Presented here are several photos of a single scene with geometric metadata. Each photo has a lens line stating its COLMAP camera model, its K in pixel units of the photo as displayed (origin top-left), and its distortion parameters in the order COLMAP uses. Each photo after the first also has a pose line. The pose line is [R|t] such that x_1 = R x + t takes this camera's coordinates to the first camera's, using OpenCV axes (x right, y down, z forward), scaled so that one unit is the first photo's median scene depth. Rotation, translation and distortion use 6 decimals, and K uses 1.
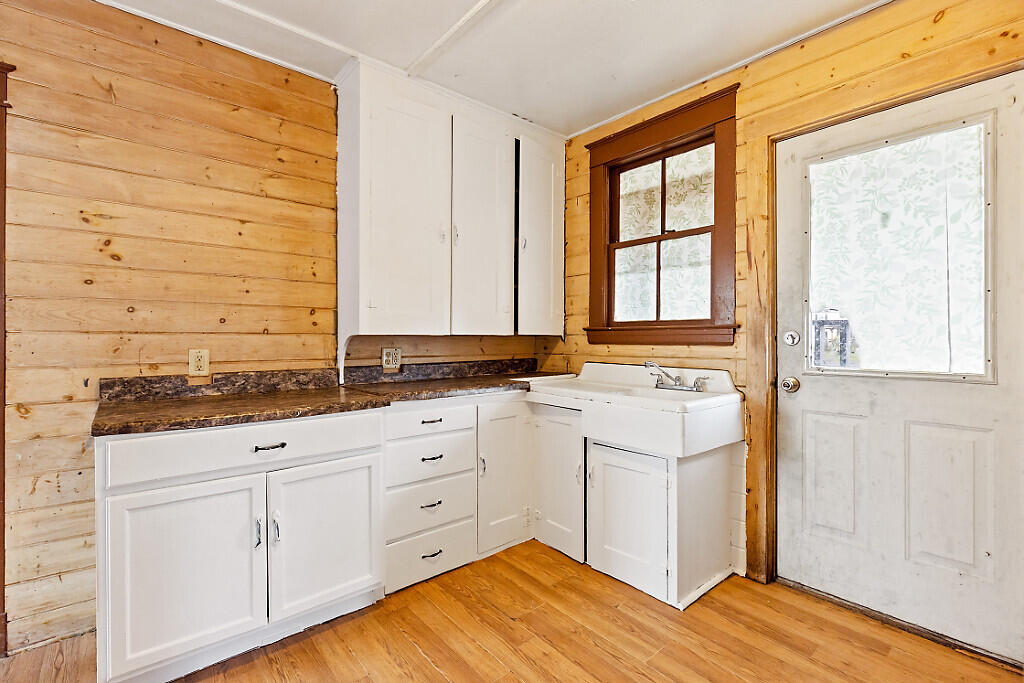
lens RADIAL K [[466.1, 0, 509.7], [0, 466.1, 339.7], [0, 0, 1]] dist [0.007888, -0.003553]
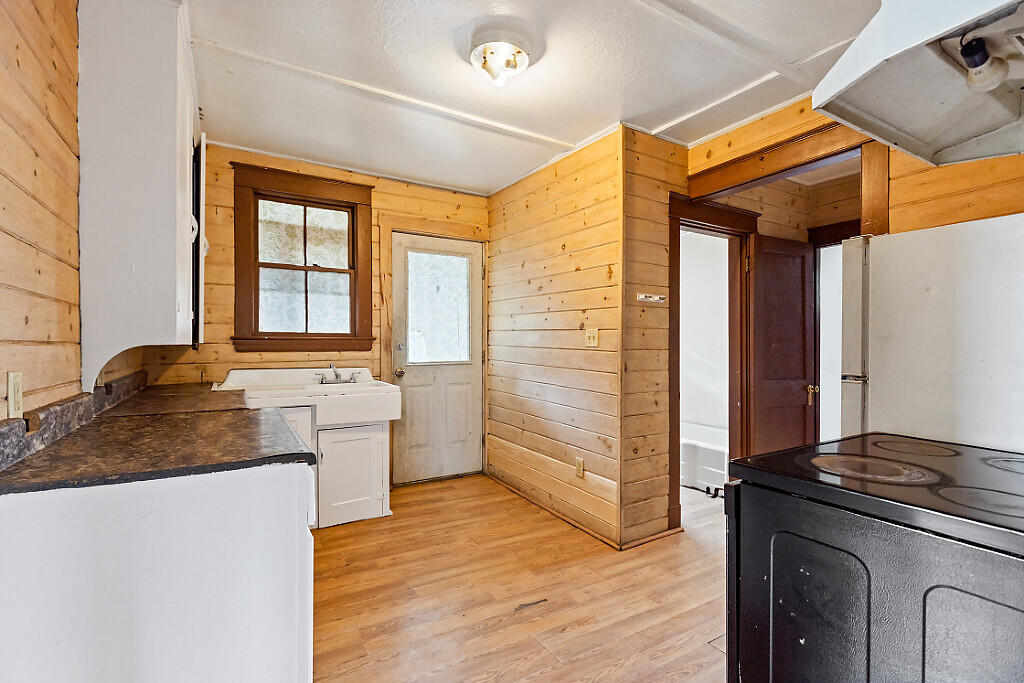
lens RADIAL K [[466.1, 0, 504.0], [0, 466.1, 343.0], [0, 0, 1]] dist [0.007888, -0.003553]
pose [[0.168291, -0.002257, 0.985735, -0.852026], [-0.000057, 0.999997, 0.002299, -0.015436], [-0.985737, -0.000443, 0.168290, 0.251785]]
